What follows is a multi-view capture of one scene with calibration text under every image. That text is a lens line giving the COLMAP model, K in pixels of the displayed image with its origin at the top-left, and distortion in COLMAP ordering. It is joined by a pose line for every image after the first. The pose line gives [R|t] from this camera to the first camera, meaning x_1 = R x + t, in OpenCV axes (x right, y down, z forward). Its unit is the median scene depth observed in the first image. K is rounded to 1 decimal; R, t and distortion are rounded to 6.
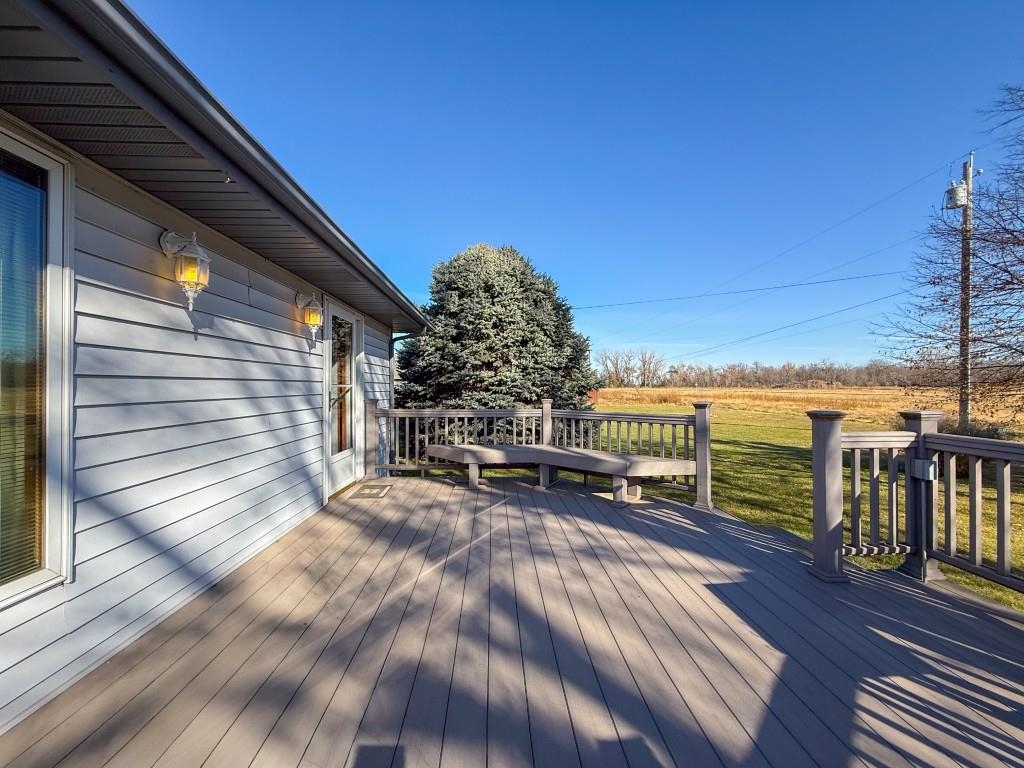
lens RADIAL K [[410.5, 0, 508.9], [0, 410.5, 386.4], [0, 0, 1]] dist [0.001375, -0.000464]
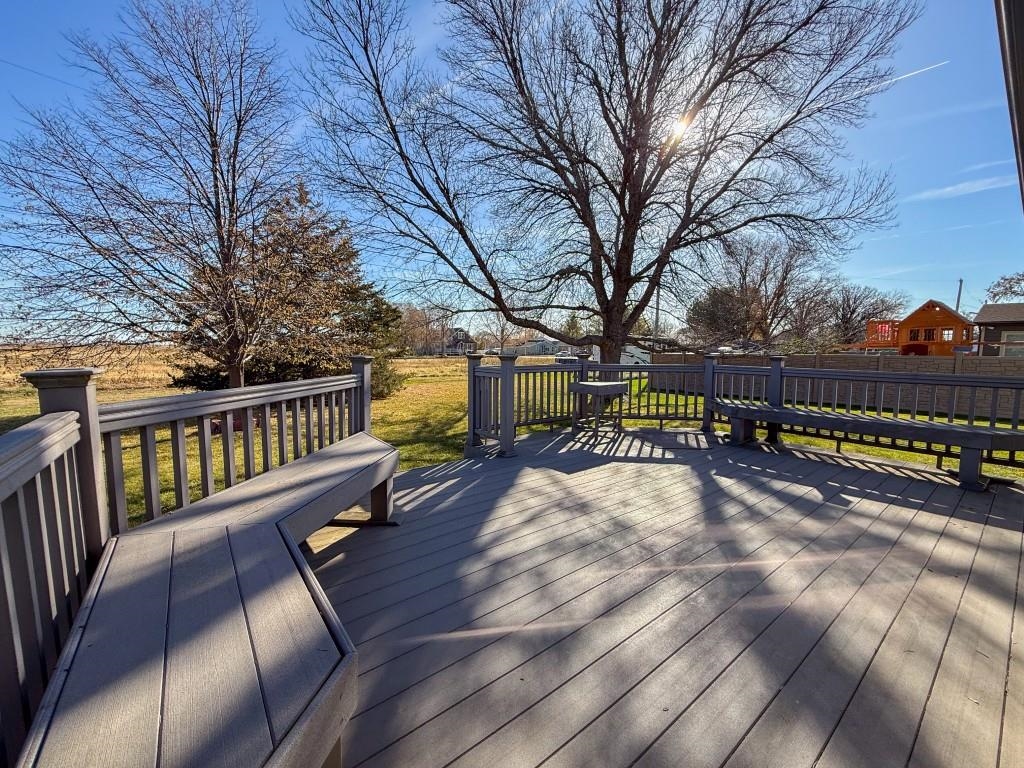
lens RADIAL K [[410.5, 0, 509.3], [0, 410.5, 387.7], [0, 0, 1]] dist [0.001375, -0.000464]
pose [[-0.585093, -0.080958, 0.806915, -0.455677], [-0.008377, 0.995555, 0.093810, 0.031663], [-0.810923, 0.048128, -0.583170, 1.639848]]
